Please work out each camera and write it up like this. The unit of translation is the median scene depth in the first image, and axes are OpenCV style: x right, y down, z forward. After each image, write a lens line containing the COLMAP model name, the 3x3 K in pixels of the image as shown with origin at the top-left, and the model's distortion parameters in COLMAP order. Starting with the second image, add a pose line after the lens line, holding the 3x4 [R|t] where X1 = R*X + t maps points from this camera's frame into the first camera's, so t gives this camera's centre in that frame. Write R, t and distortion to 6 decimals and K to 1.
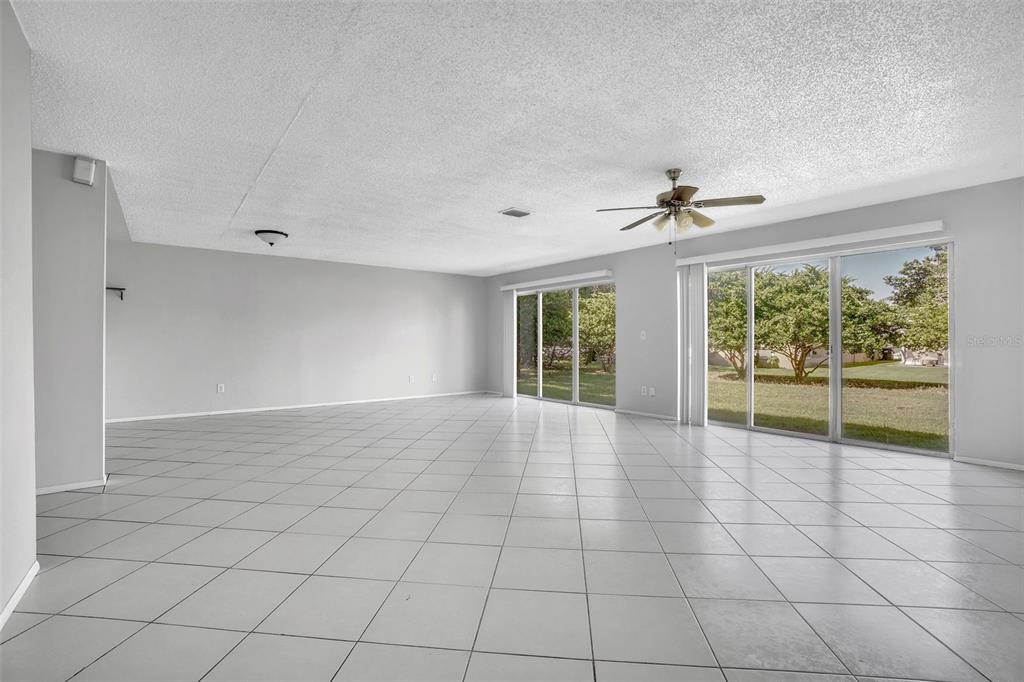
lens RADIAL K [[460.9, 0, 512.0], [0, 460.9, 341.0], [0, 0, 1]] dist [-0.032743, 0.000572]
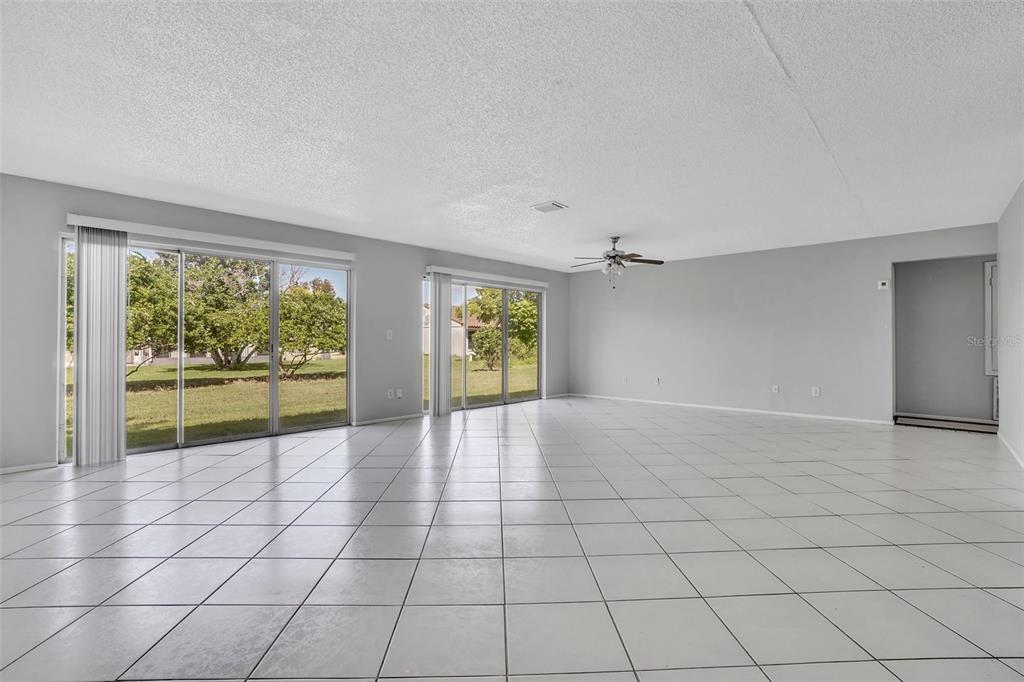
lens RADIAL K [[489.9, 0, 512.0], [0, 489.9, 341.0], [0, 0, 1]] dist [-0.026353, 0.000435]
pose [[-0.131035, 0.004820, 0.991366, -0.508618], [-0.005513, 0.999969, -0.005590, 0.002715], [-0.991362, -0.006198, -0.131004, 0.610016]]
